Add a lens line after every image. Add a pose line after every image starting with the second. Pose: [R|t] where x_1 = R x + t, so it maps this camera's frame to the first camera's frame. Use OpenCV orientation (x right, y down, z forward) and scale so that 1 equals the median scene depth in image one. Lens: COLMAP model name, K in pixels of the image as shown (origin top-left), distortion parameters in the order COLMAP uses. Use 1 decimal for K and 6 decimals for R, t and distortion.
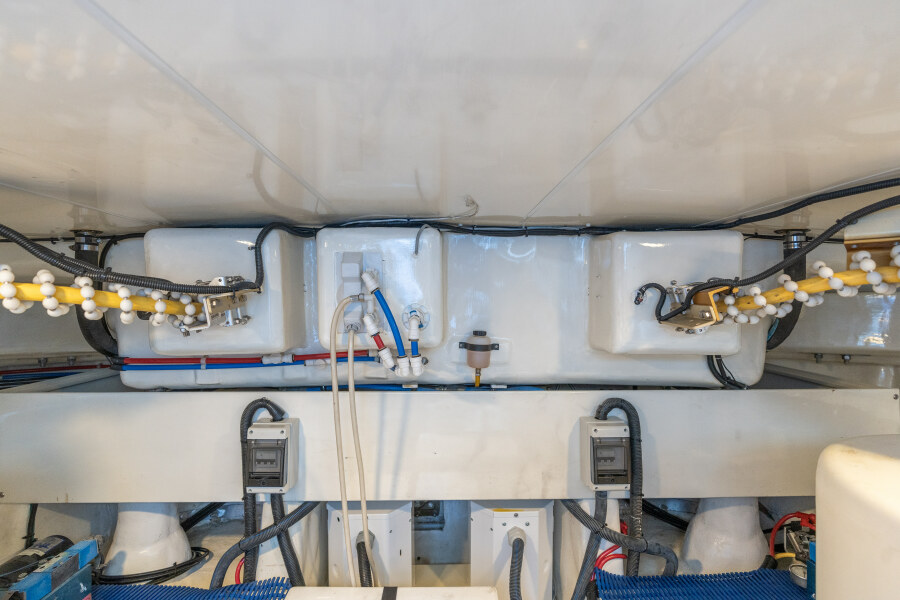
lens RADIAL K [[403.7, 0, 446.7], [0, 403.7, 300.5], [0, 0, 1]] dist [0.001624, 0.001493]
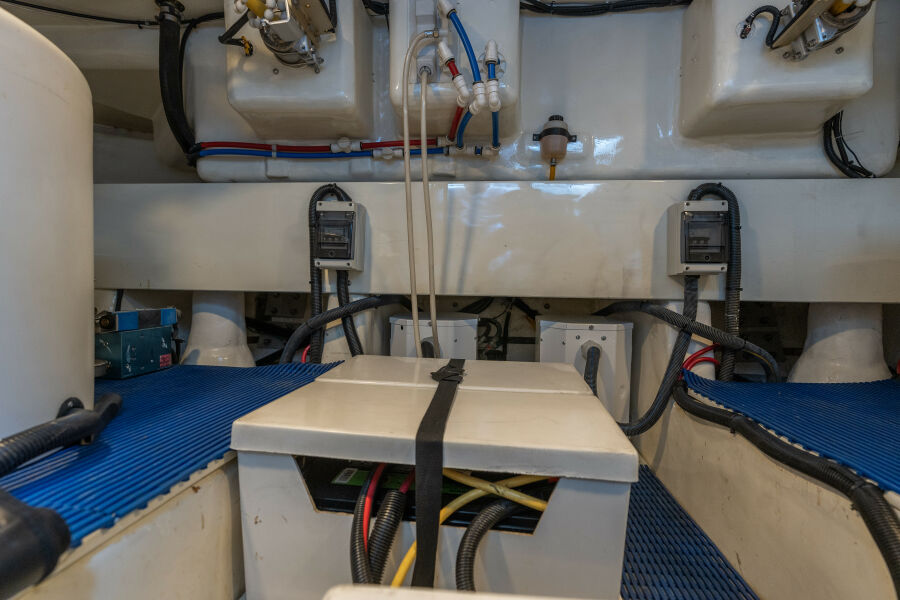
lens RADIAL K [[428.6, 0, 451.7], [0, 428.6, 298.3], [0, 0, 1]] dist [-0.001927, 0.003113]
pose [[0.993207, 0.020267, -0.114586, -0.036332], [-0.019227, 0.999763, 0.010175, 0.505504], [0.114766, -0.007903, 0.993361, -0.005784]]
